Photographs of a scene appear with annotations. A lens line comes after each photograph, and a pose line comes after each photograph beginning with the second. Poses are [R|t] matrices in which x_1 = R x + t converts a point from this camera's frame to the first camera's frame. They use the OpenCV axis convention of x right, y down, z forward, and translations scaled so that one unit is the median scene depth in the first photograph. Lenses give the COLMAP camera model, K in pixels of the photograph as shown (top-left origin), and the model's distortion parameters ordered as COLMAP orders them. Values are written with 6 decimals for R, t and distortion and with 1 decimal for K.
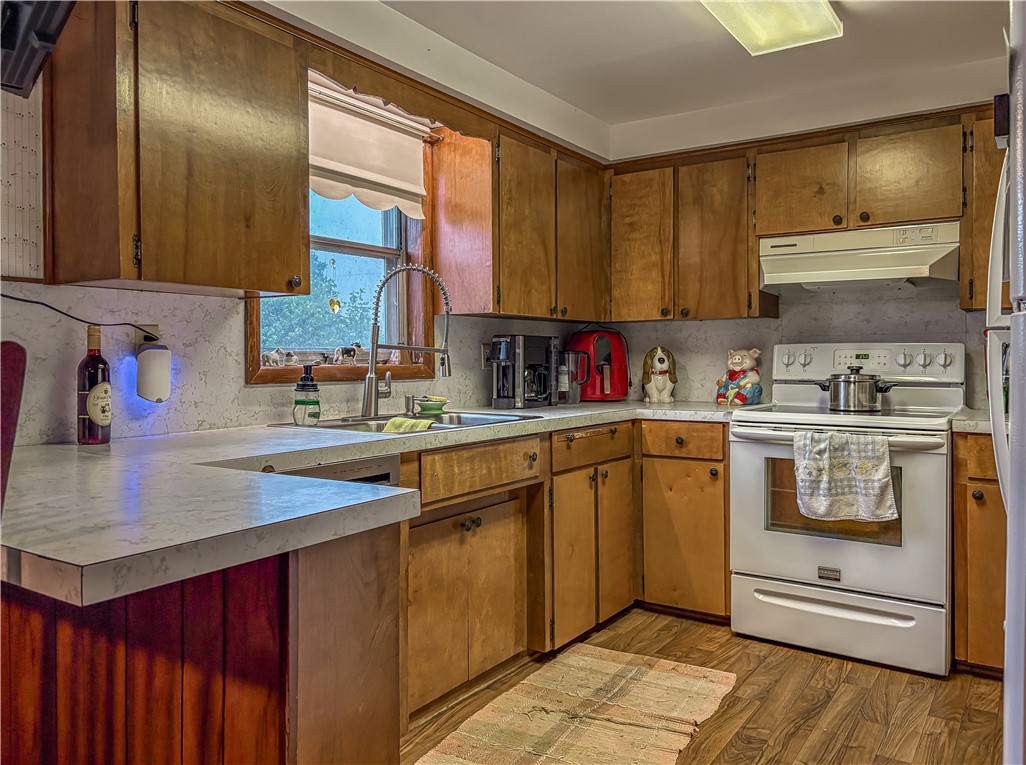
lens RADIAL K [[790.0, 0, 513.0], [0, 790.0, 382.5], [0, 0, 1]] dist [0.039636, -0.002478]
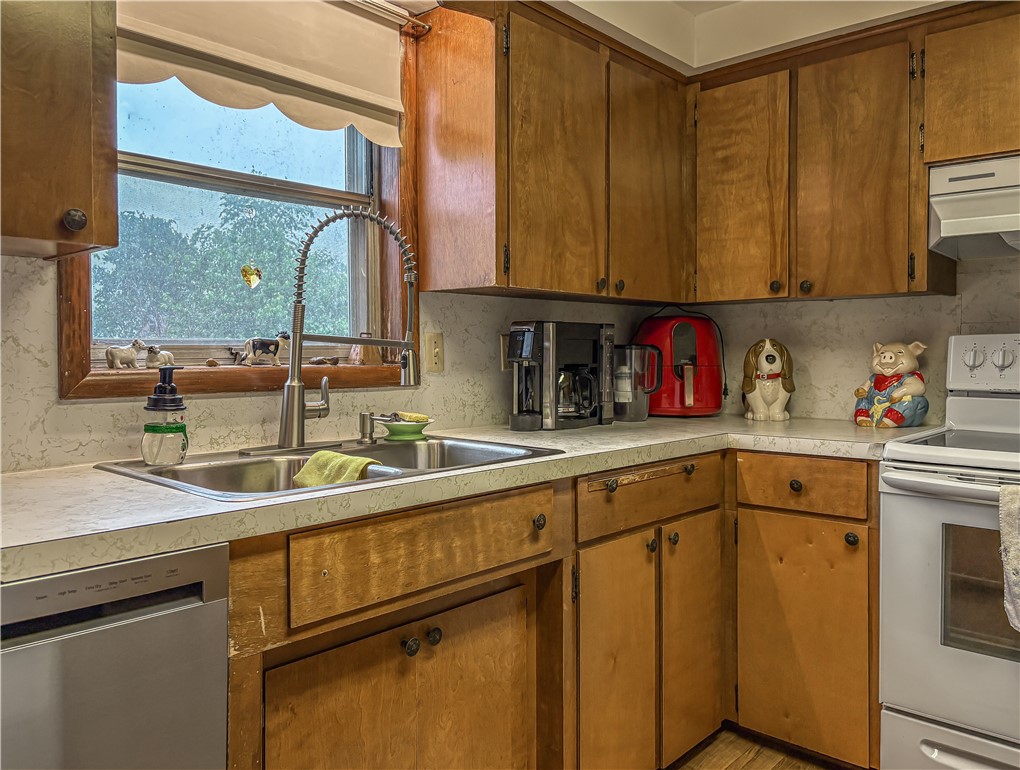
lens RADIAL K [[790.3, 0, 512.4], [0, 790.3, 376.8], [0, 0, 1]] dist [-0.010436, 0.038693]
pose [[0.989406, 0.007258, -0.144996, 0.079051], [-0.007027, 0.999973, 0.002108, -0.014630], [0.145007, -0.001067, 0.989430, 0.349852]]
